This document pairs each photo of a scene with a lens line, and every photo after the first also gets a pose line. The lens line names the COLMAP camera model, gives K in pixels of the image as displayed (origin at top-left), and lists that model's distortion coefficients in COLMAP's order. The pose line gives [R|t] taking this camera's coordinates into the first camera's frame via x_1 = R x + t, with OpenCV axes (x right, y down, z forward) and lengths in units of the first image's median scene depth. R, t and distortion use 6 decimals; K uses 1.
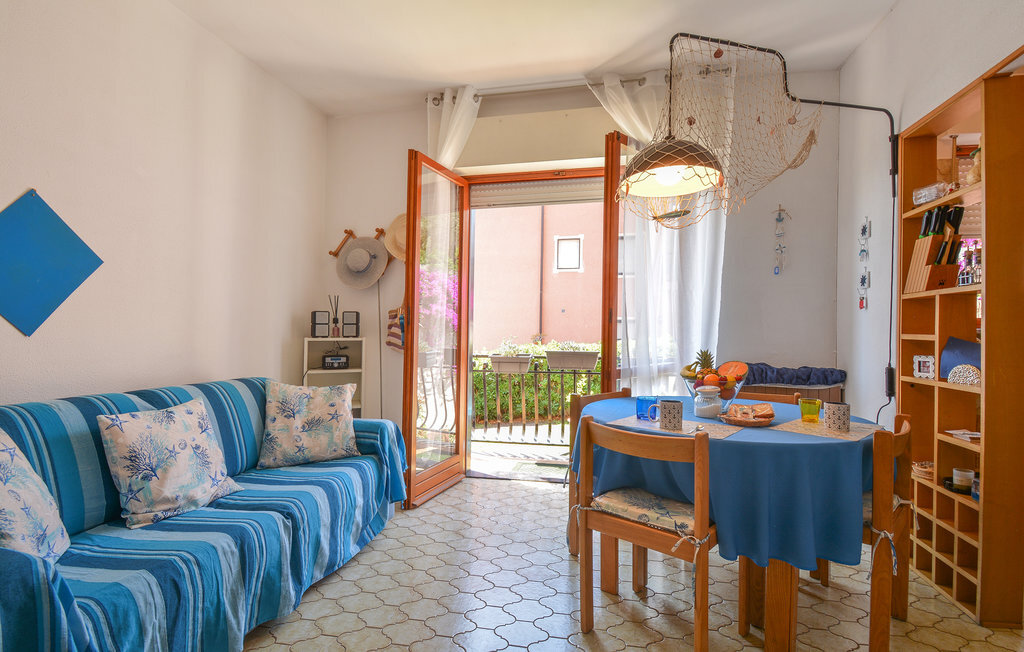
lens RADIAL K [[481.2, 0, 531.1], [0, 481.2, 318.1], [0, 0, 1]] dist [0.015741, -0.001063]
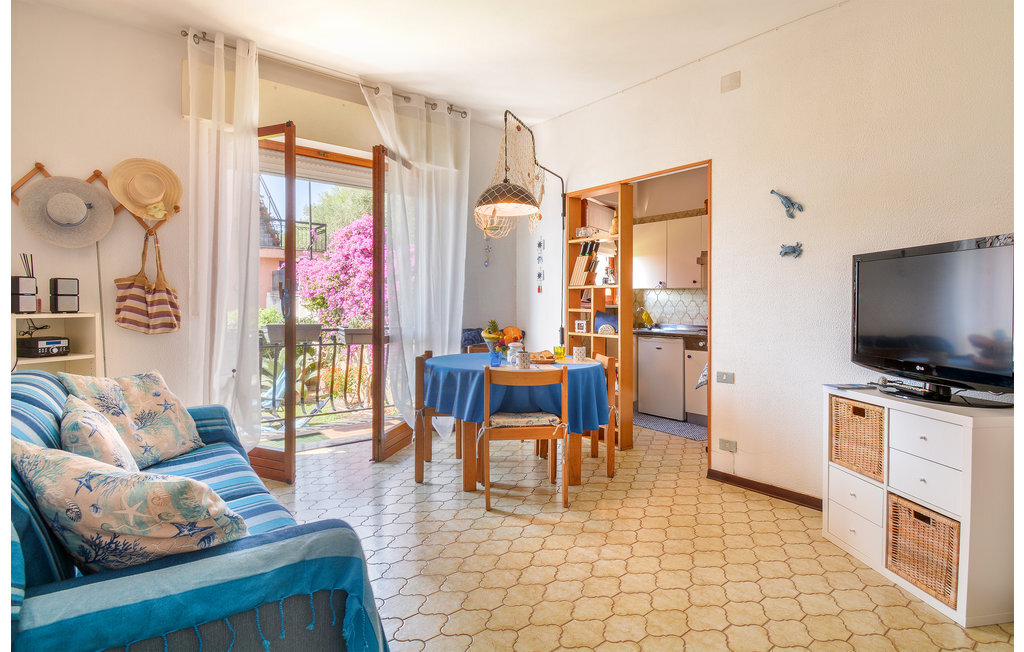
lens RADIAL K [[481.2, 0, 506.9], [0, 481.2, 297.2], [0, 0, 1]] dist [0.015741, -0.001063]
pose [[0.668851, 0.015900, 0.743226, -0.676675], [-0.027919, 0.999603, 0.003740, -0.008179], [-0.742872, -0.023251, 0.669030, -0.006737]]
